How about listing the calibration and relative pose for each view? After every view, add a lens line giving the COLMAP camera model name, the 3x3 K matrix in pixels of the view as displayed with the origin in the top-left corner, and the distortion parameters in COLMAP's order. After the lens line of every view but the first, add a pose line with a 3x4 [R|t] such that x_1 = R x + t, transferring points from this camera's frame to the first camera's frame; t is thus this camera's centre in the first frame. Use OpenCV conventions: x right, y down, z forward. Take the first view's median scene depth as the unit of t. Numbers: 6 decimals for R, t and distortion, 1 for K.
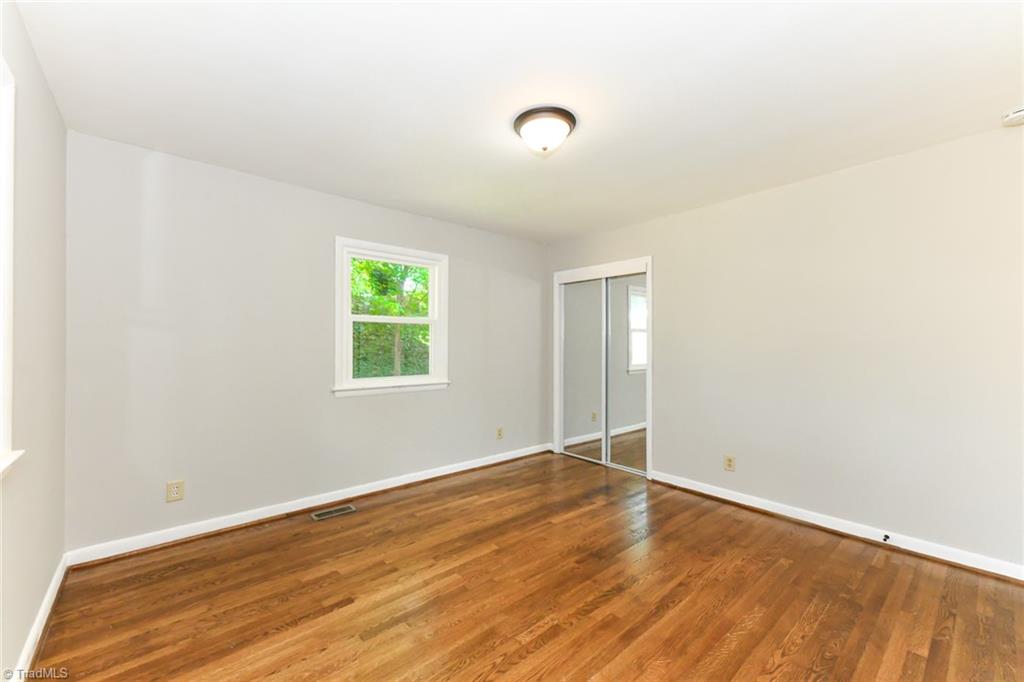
lens RADIAL K [[408.9, 0, 511.4], [0, 408.9, 341.1], [0, 0, 1]] dist [0.022515, -0.002949]
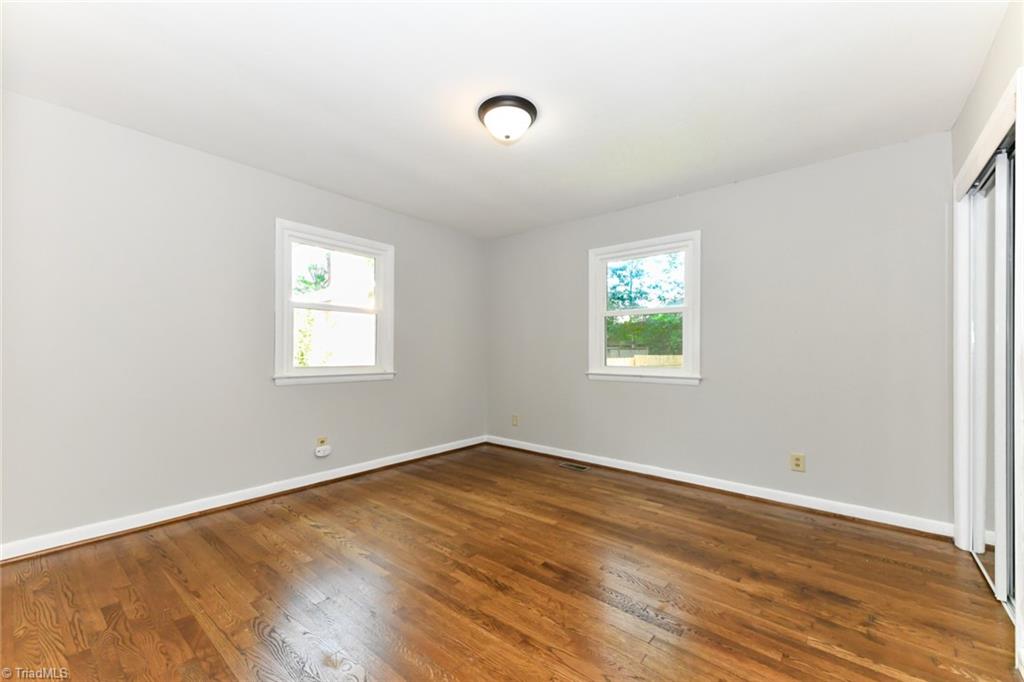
lens RADIAL K [[408.9, 0, 511.5], [0, 408.9, 349.8], [0, 0, 1]] dist [0.022515, -0.002949]
pose [[0.147694, -0.008643, -0.988995, 0.808545], [0.007794, 0.999941, -0.007574, 0.058383], [0.989002, -0.006590, 0.147753, 0.618532]]
